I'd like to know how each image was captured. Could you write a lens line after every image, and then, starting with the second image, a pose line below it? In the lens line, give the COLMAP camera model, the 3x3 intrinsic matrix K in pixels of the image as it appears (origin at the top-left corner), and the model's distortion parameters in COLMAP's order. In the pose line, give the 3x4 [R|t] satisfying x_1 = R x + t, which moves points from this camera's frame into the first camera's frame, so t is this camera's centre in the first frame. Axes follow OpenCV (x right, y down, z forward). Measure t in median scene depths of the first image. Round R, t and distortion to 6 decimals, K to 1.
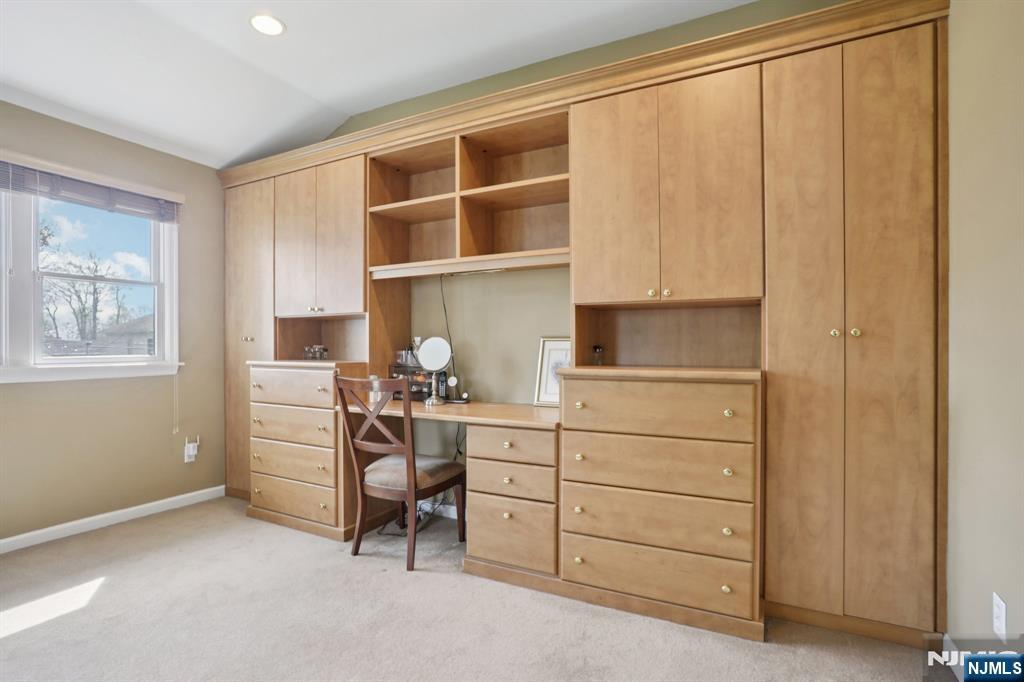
lens RADIAL K [[496.8, 0, 504.9], [0, 496.8, 348.9], [0, 0, 1]] dist [-0.072475, 0.033995]
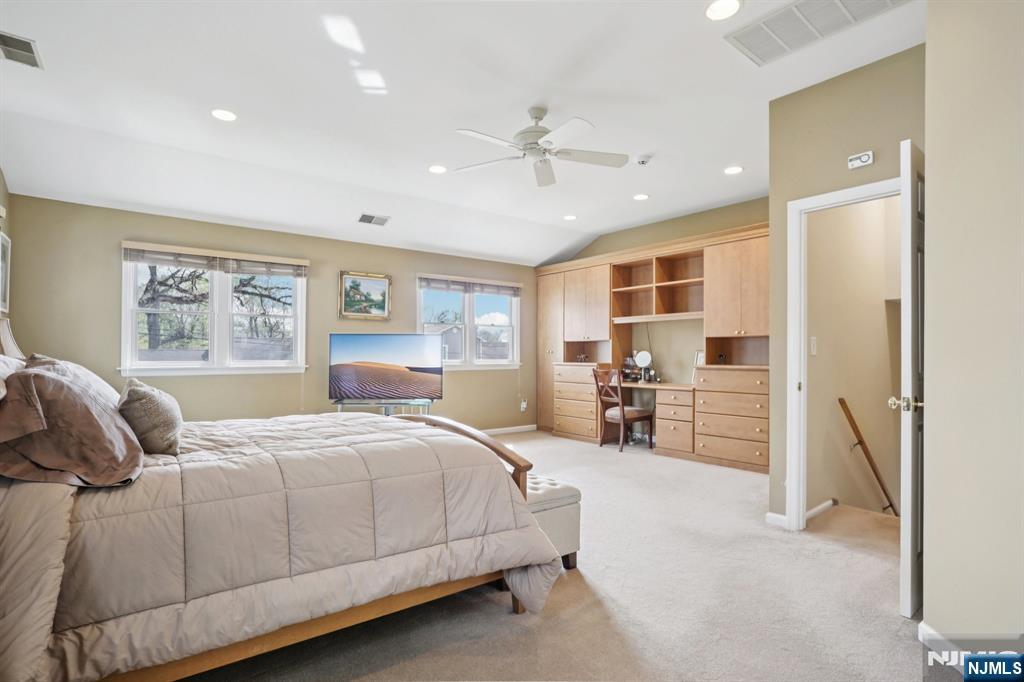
lens RADIAL K [[502.7, 0, 508.8], [0, 502.7, 345.4], [0, 0, 1]] dist [-0.066431, 0.028017]
pose [[0.911469, -0.004950, -0.411339, 0.222591], [-0.003704, 0.999788, -0.020239, -0.003337], [0.411352, 0.019971, 0.911258, -1.231164]]
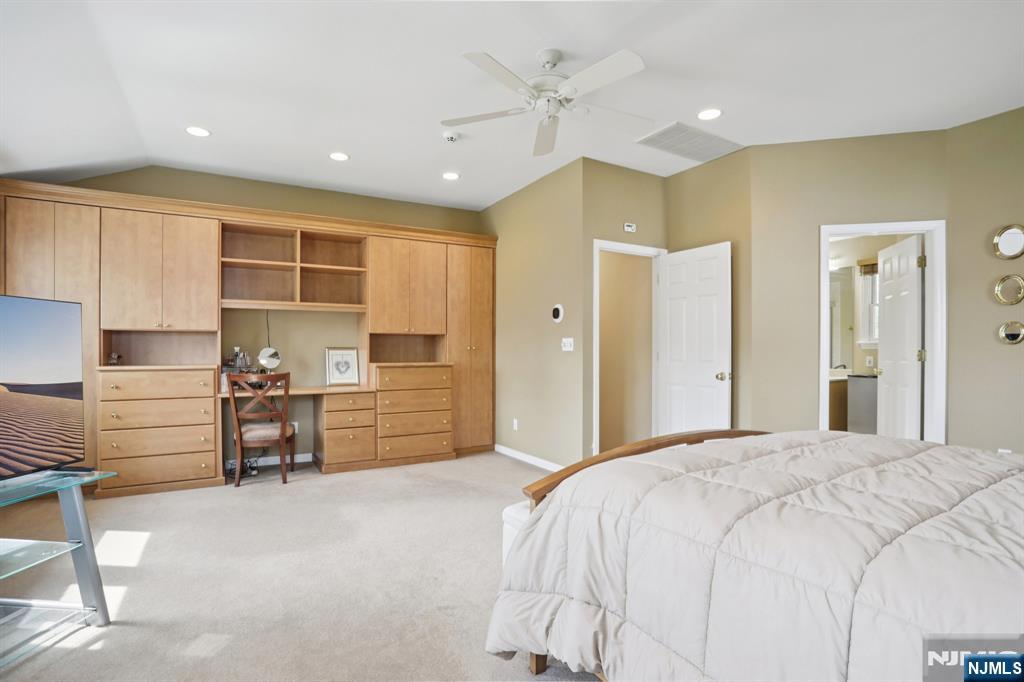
lens RADIAL K [[492.6, 0, 509.8], [0, 492.6, 338.3], [0, 0, 1]] dist [-0.066172, 0.026134]
pose [[0.548057, 0.014317, 0.836318, -1.092357], [0.000969, 0.999842, -0.017751, -0.026622], [-0.836440, 0.010539, 0.547957, -0.537554]]
